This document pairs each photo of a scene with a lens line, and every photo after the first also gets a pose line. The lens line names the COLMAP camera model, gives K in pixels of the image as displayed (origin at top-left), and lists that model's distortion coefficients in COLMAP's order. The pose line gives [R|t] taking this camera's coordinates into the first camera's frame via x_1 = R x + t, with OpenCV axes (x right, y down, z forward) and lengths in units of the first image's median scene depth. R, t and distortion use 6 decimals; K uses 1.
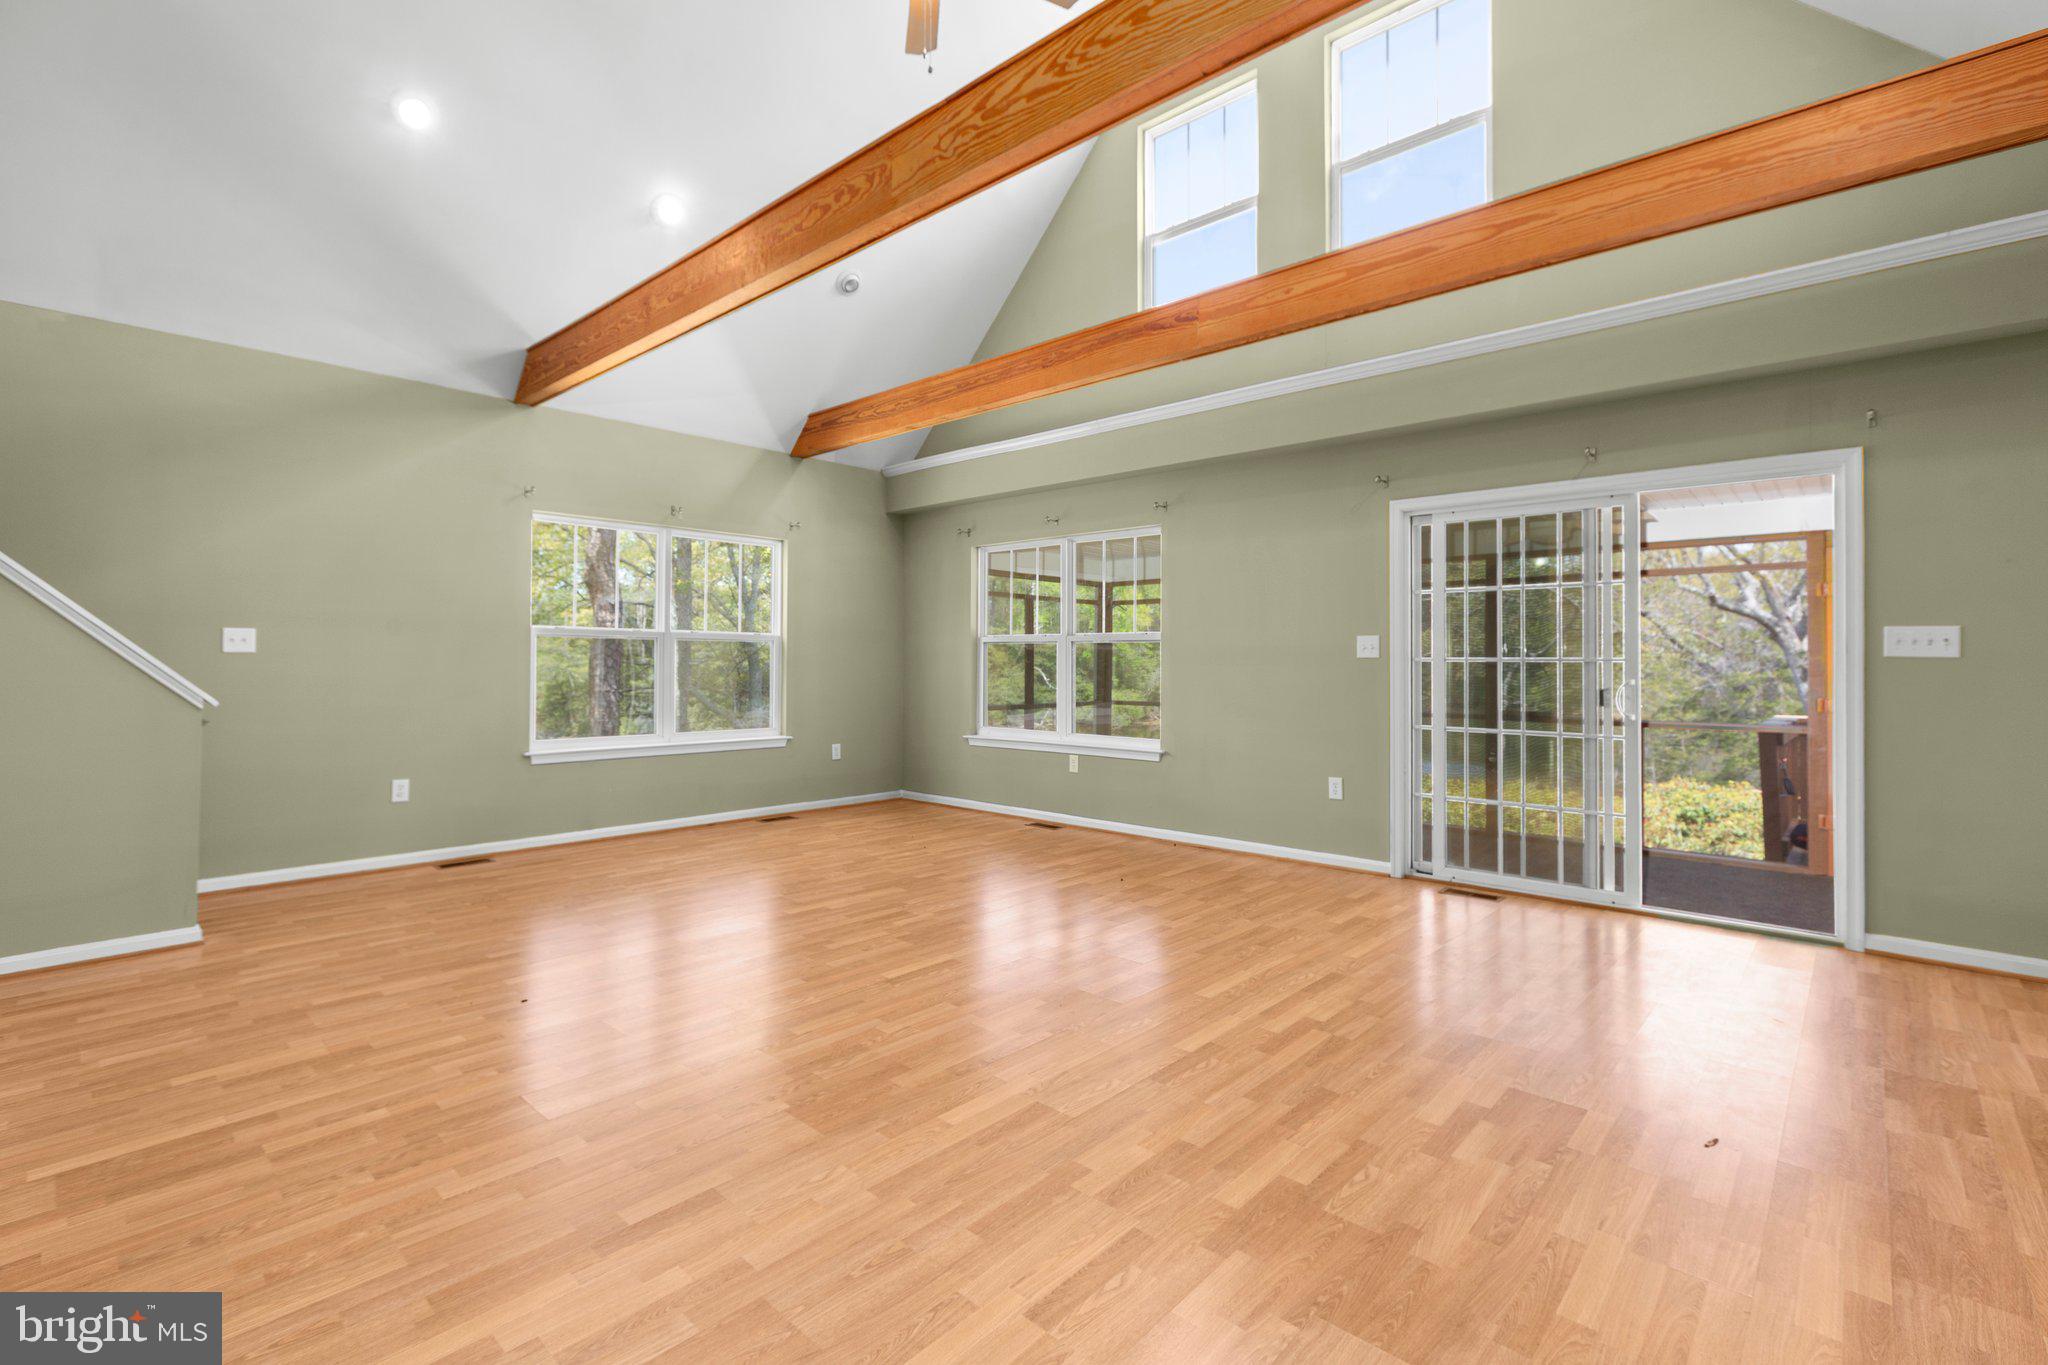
lens RADIAL K [[914.3, 0, 1030.3], [0, 914.3, 647.1], [0, 0, 1]] dist [-0.000831, -0.001578]
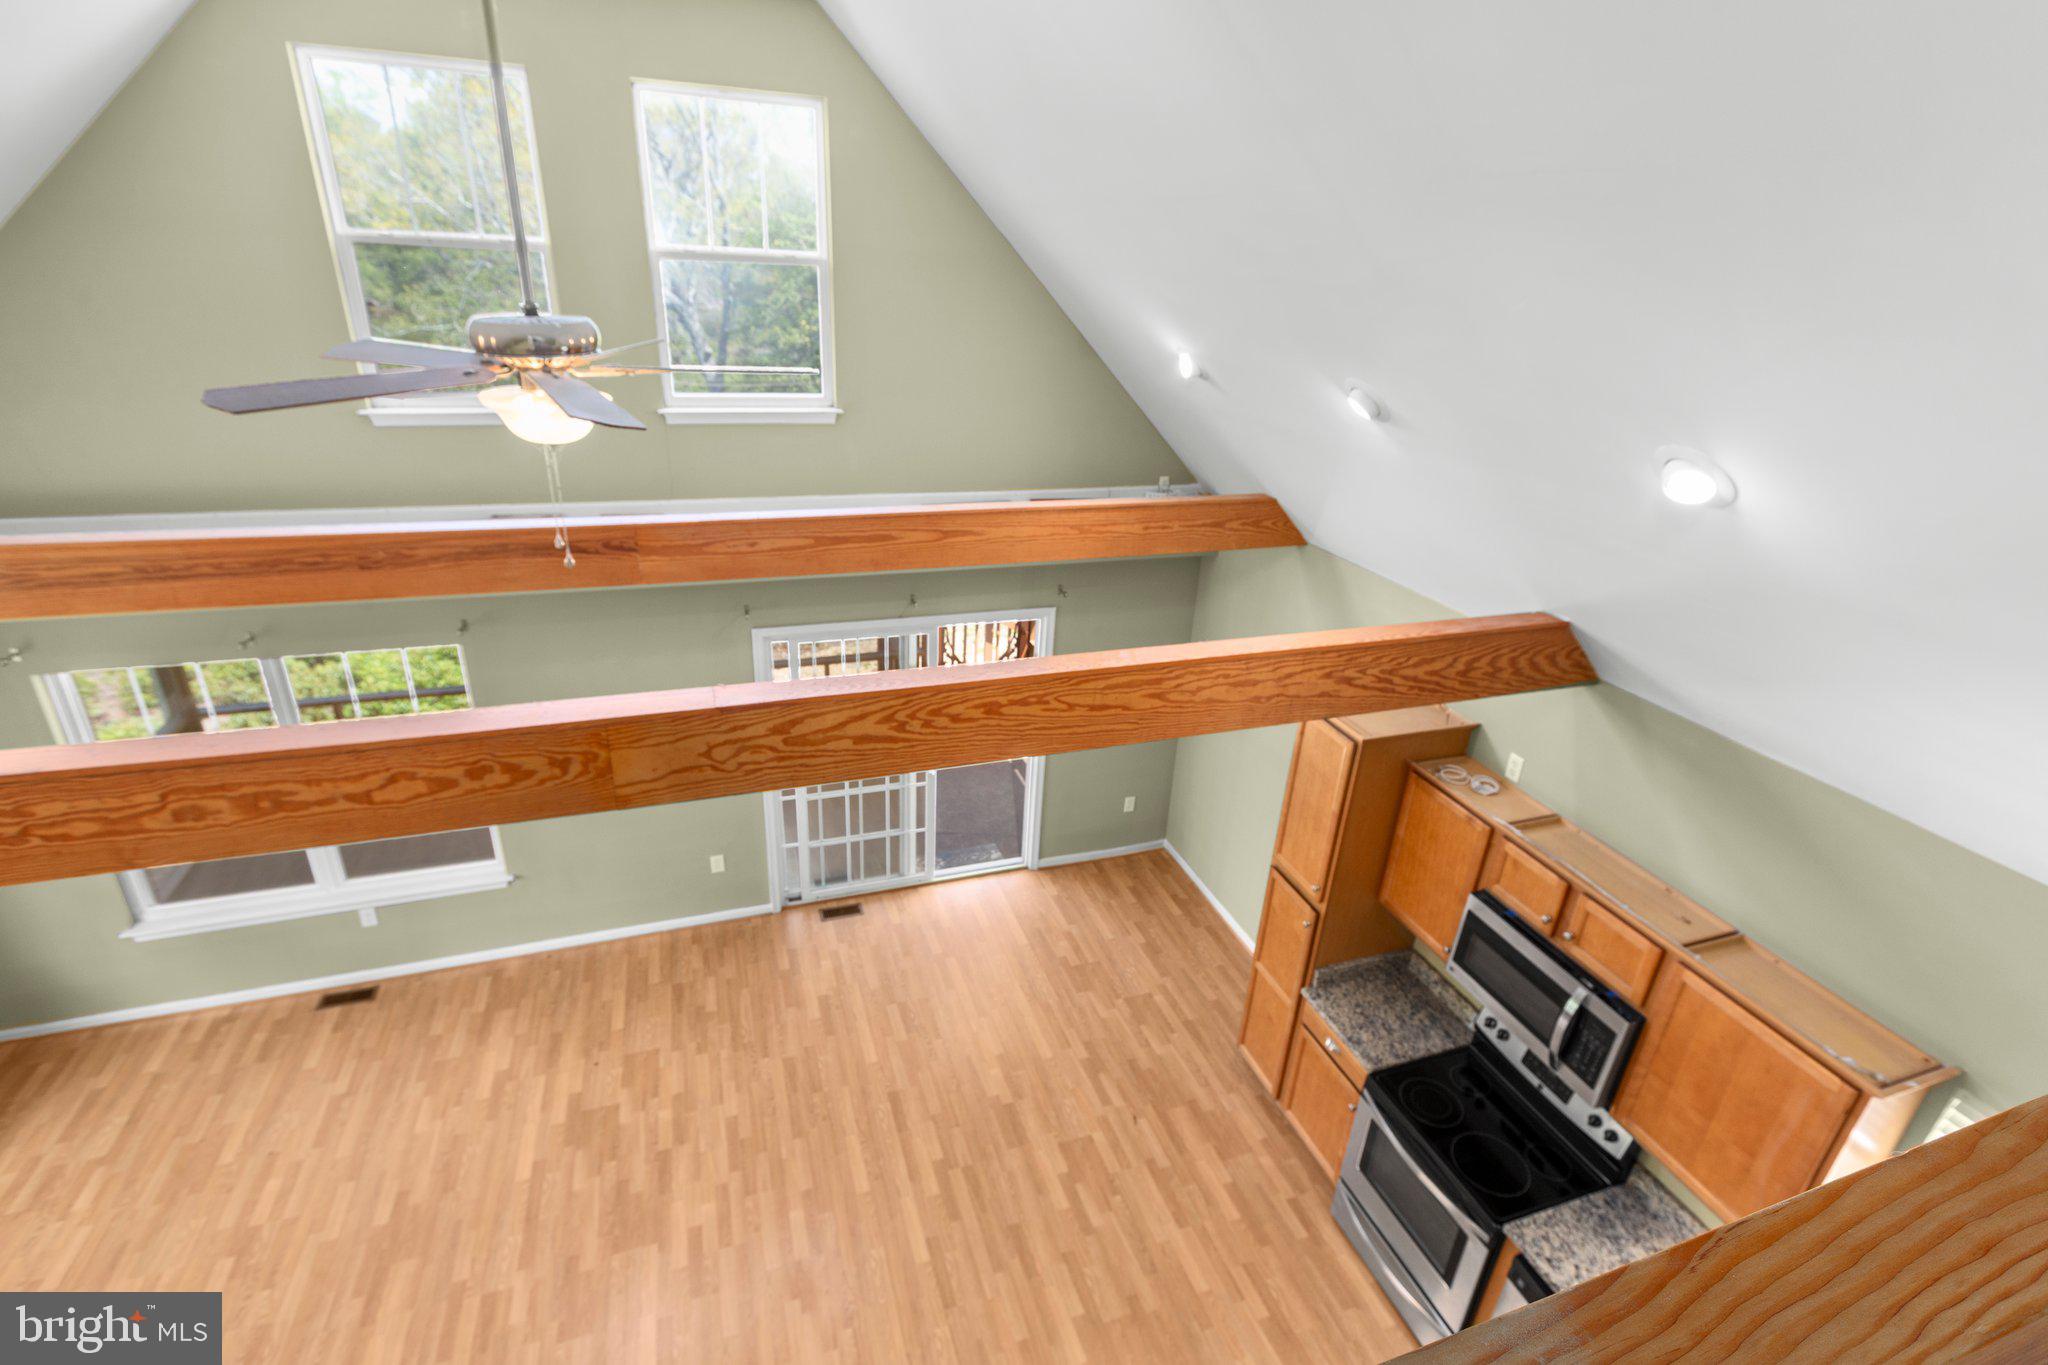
lens RADIAL K [[947.7, 0, 1026.3], [0, 947.7, 674.9], [0, 0, 1]] dist [0.001186, 0.000582]
pose [[0.473050, -0.332967, 0.815694, -0.588339], [-0.062386, 0.910852, 0.407991, -0.904766], [-0.878824, -0.243889, 0.410106, 0.383395]]
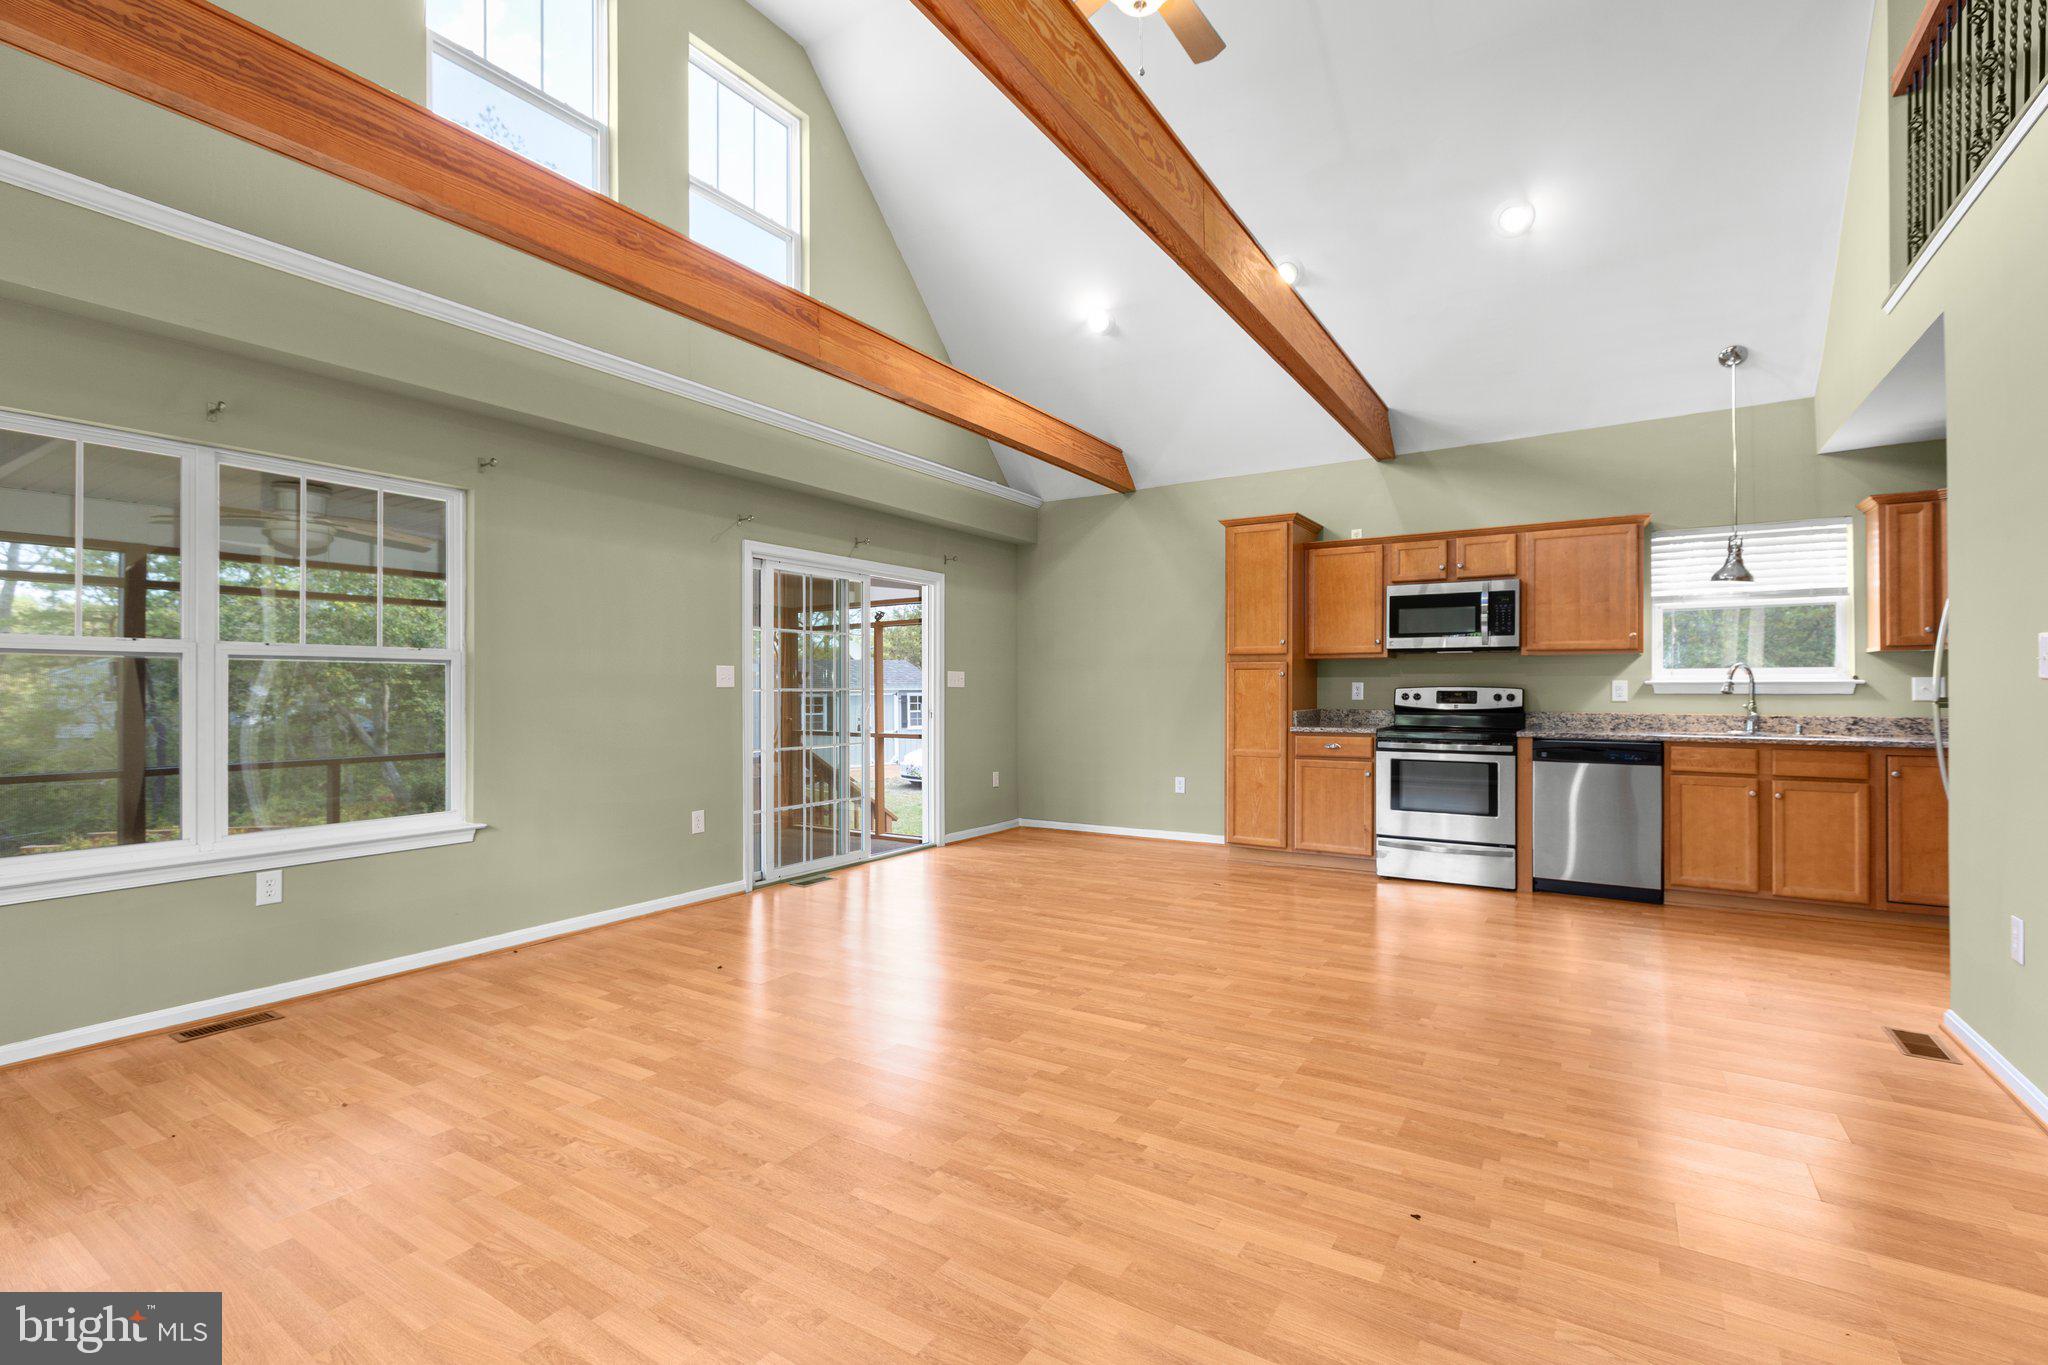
lens RADIAL K [[917.8, 0, 1022.3], [0, 917.8, 684.2], [0, 0, 1]] dist [0.000827, -0.000597]
pose [[-0.170447, 0.004148, 0.985358, -1.100593], [-0.012365, 0.999903, -0.006348, 0.016565], [-0.985289, -0.013266, -0.170379, 1.331957]]
